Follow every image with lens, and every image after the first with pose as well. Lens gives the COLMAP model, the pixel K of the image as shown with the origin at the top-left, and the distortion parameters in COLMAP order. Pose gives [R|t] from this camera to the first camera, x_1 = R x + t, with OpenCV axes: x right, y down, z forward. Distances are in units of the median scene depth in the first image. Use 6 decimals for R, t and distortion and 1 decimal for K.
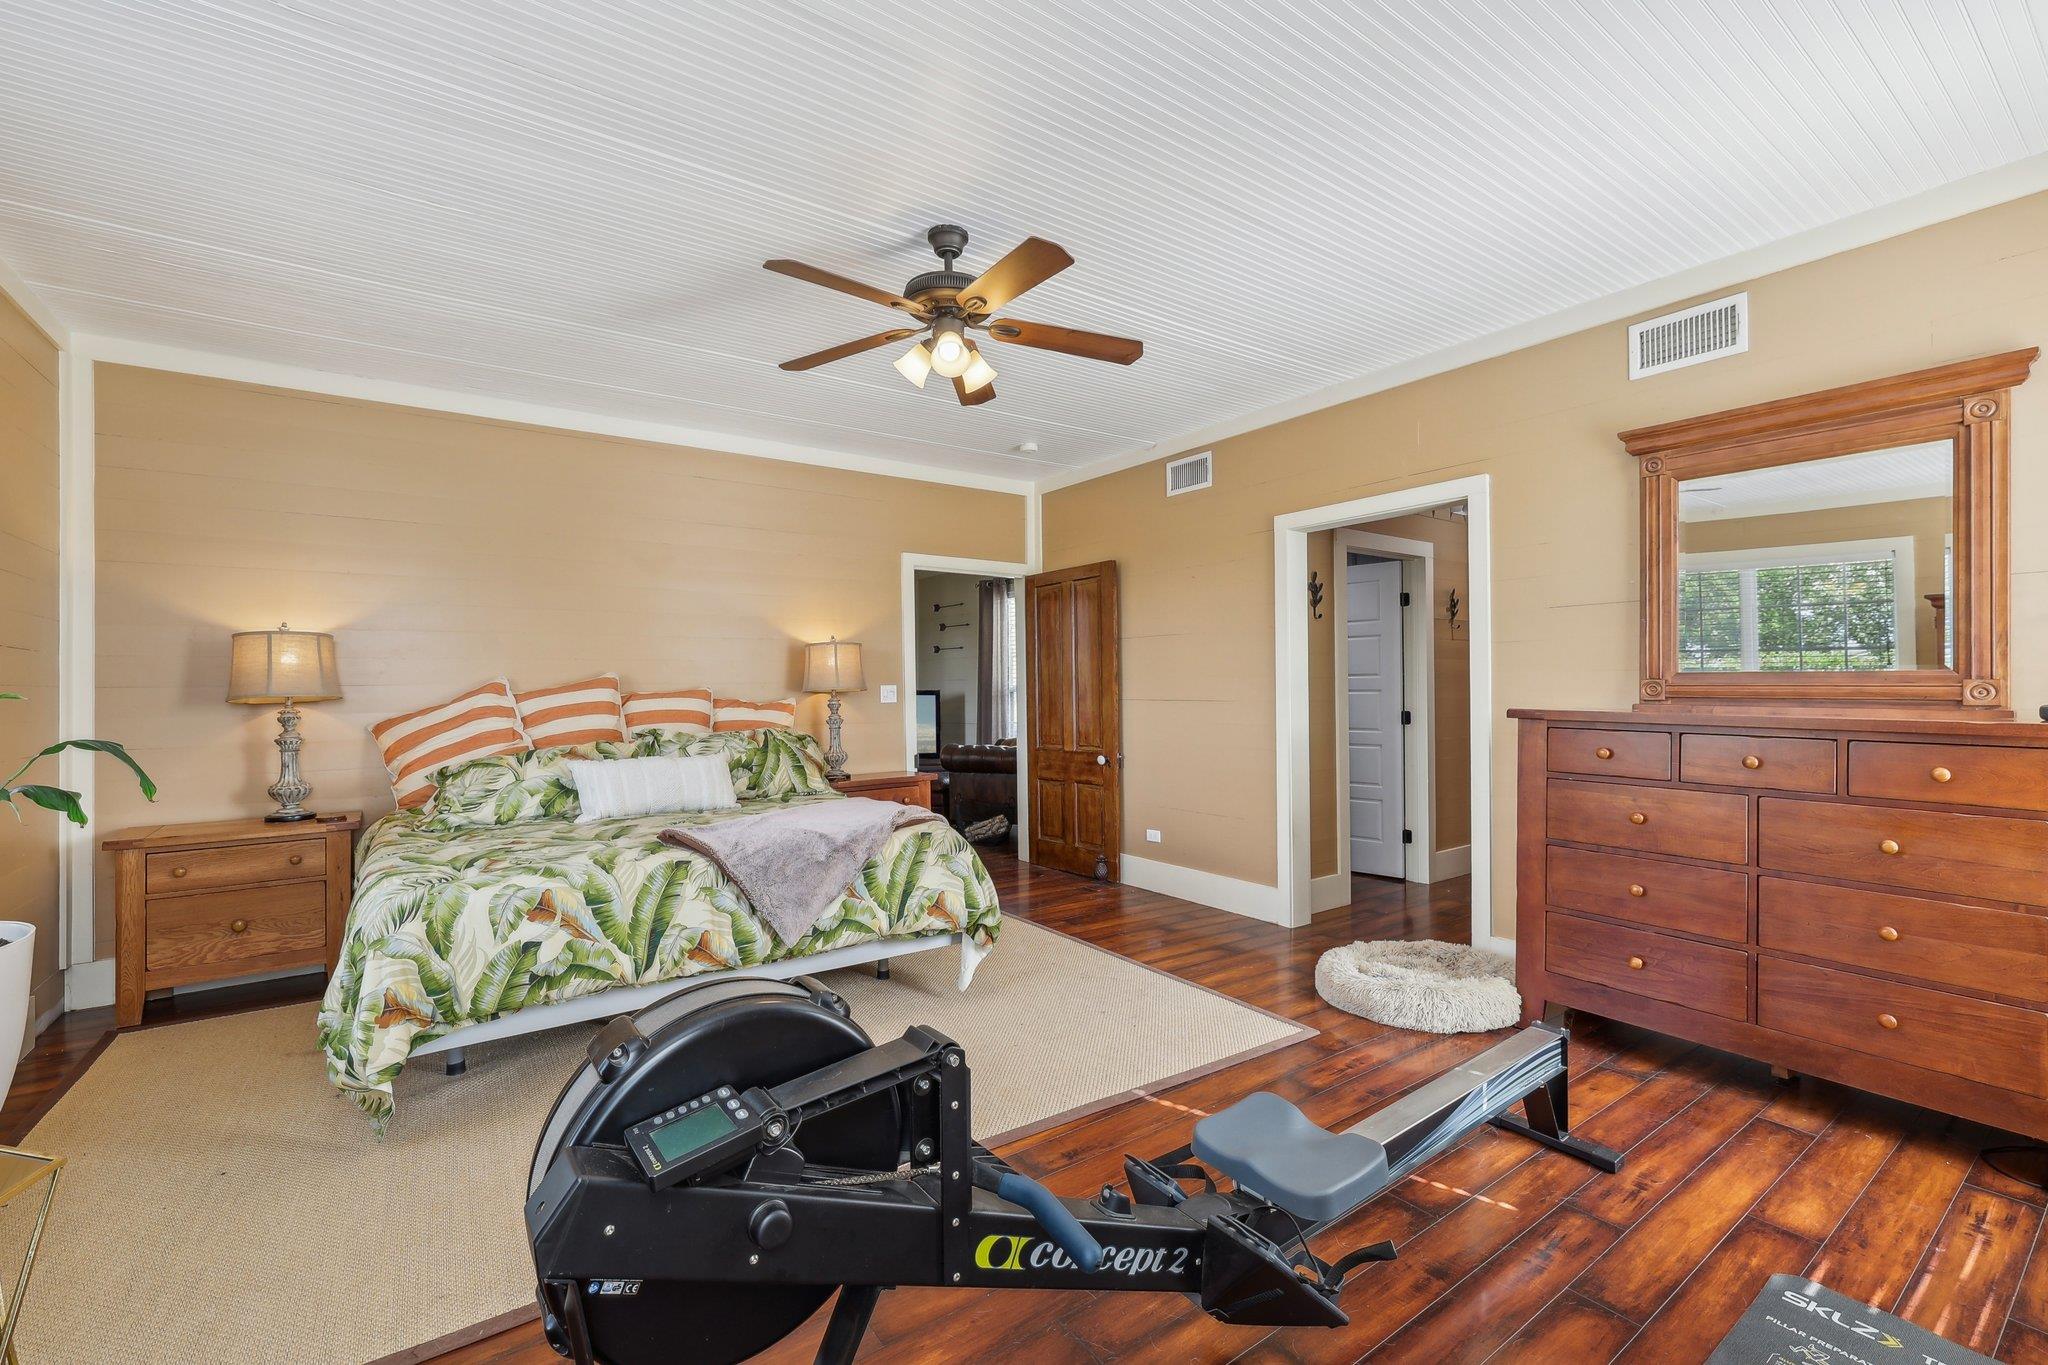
lens RADIAL K [[866.3, 0, 1024.0], [0, 866.3, 682.5], [0, 0, 1]] dist [-0.000963, -0.000311]
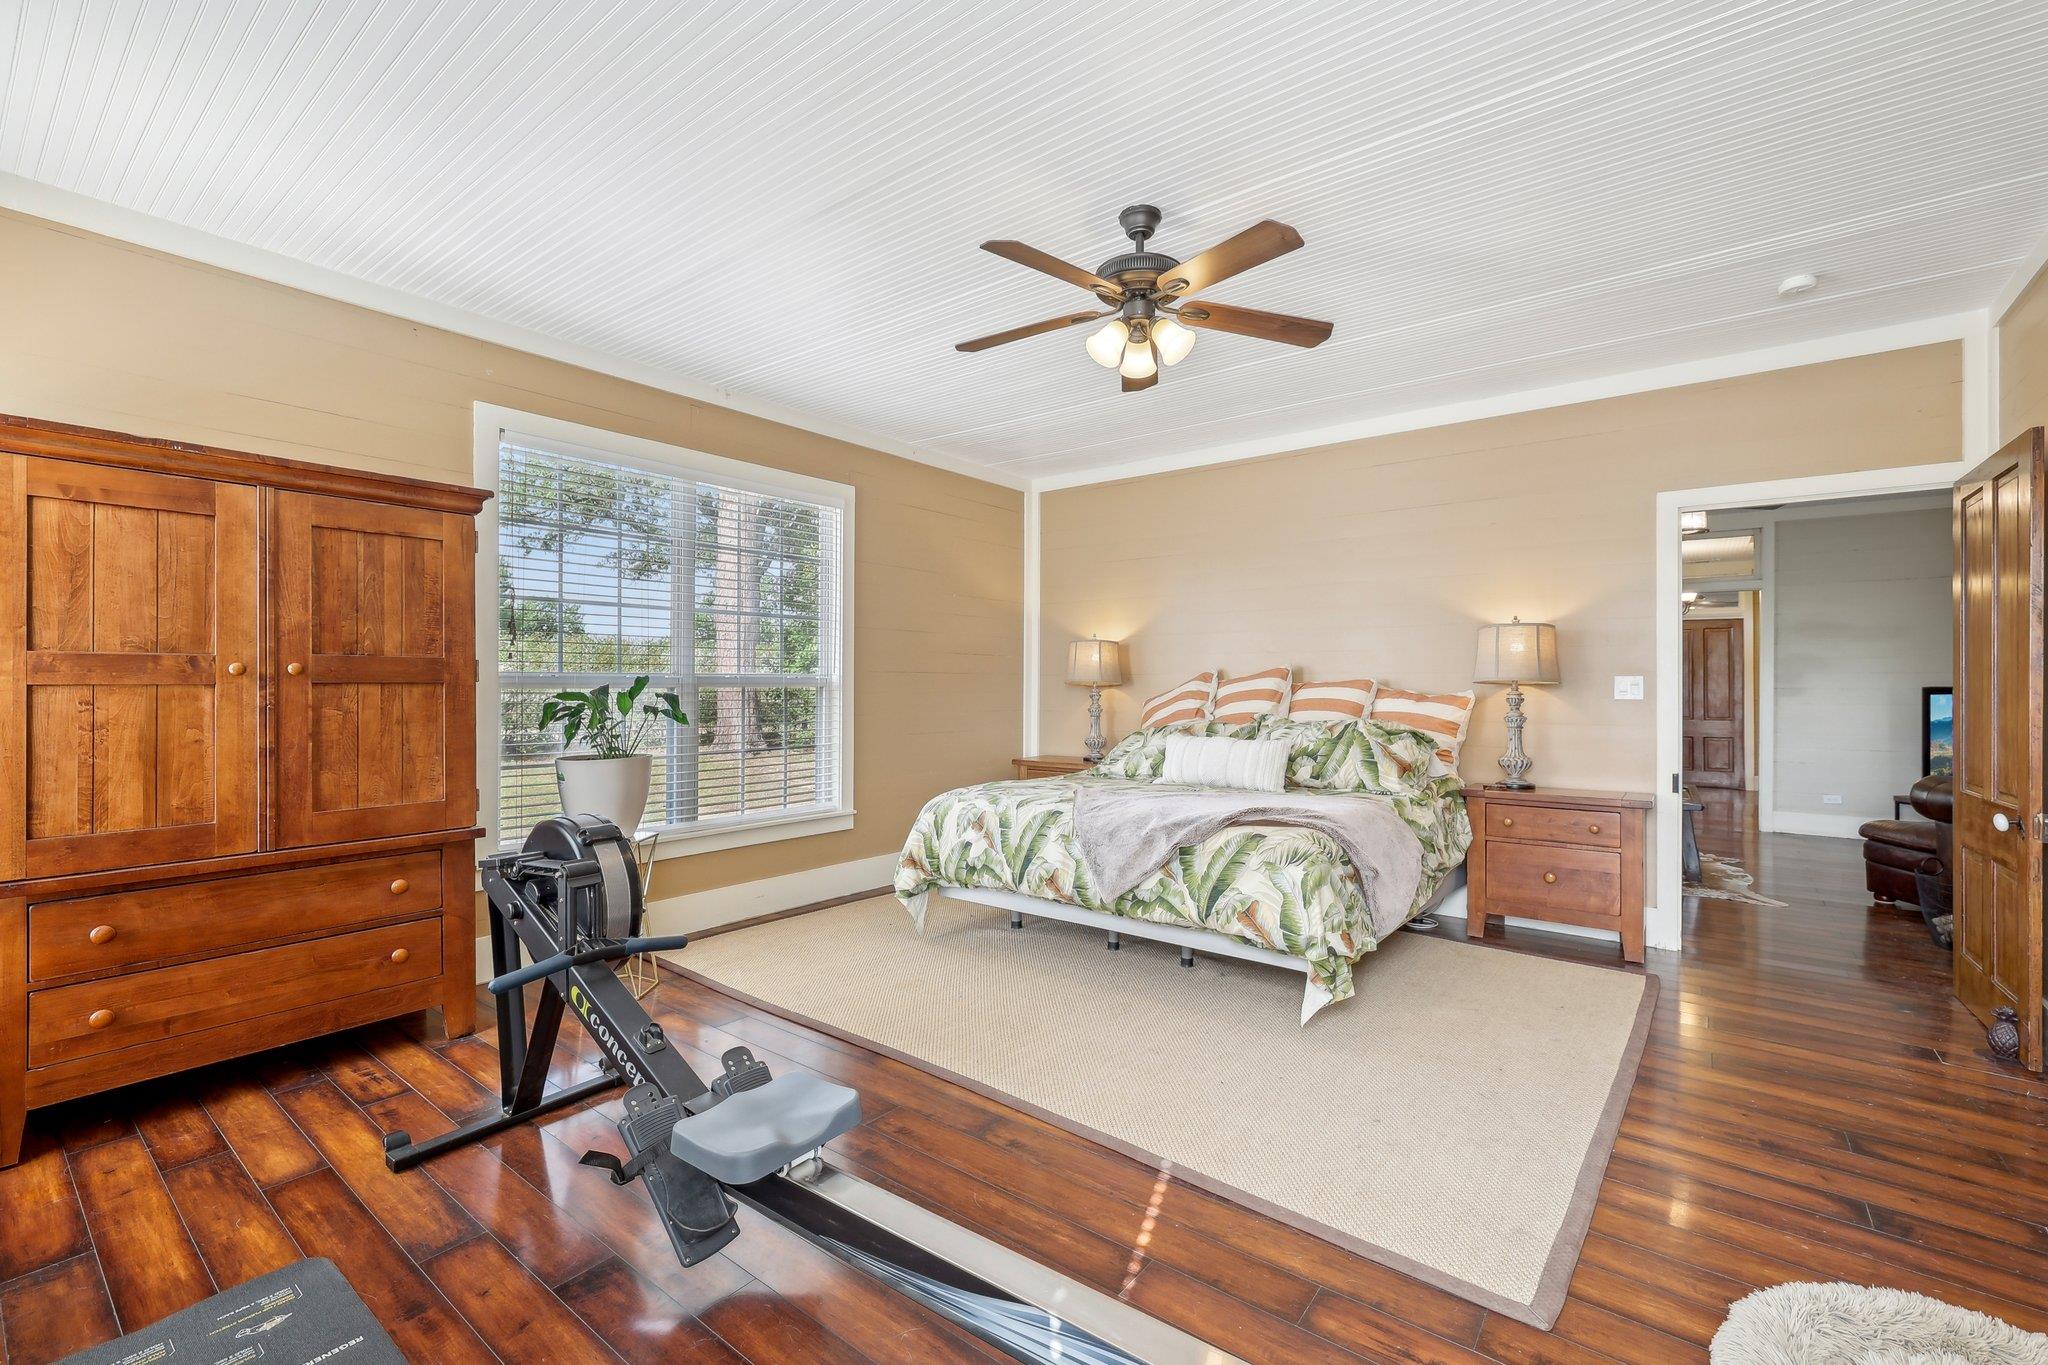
lens RADIAL K [[866.3, 0, 1024.0], [0, 866.3, 682.5], [0, 0, 1]] dist [-0.000963, -0.000311]
pose [[0.285241, 0.008765, -0.958416, 0.763379], [0.000335, 0.999957, 0.009245, 0.003866], [0.958456, -0.002958, 0.285226, 0.548025]]
